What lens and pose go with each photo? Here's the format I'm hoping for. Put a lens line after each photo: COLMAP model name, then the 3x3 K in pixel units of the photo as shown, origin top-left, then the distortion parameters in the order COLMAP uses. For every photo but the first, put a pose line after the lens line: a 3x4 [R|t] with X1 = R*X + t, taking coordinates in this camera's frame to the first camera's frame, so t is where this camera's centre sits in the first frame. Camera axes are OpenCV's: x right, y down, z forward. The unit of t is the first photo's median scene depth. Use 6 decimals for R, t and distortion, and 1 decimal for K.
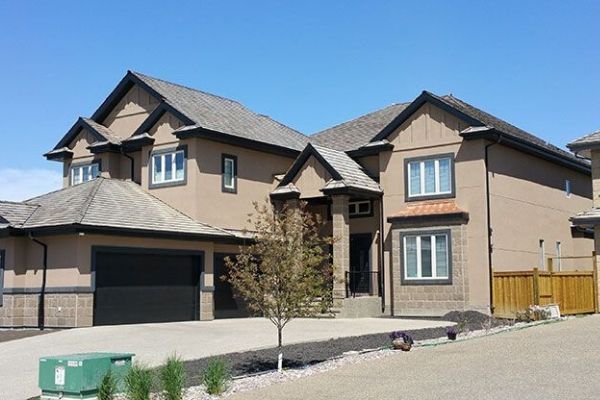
lens RADIAL K [[784.4, 0, 300.0], [0, 784.4, 200.0], [0, 0, 1]] dist [0.081092, -0.006800]
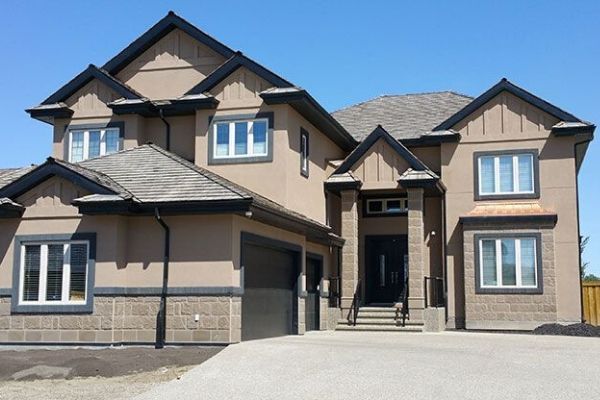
lens RADIAL K [[784.4, 0, 300.0], [0, 784.4, 200.0], [0, 0, 1]] dist [0.081092, -0.006800]
pose [[0.935153, 0.056637, 0.349687, -0.376180], [-0.050734, 0.998373, -0.026026, 0.036329], [-0.350592, 0.006597, 0.936505, 0.242685]]
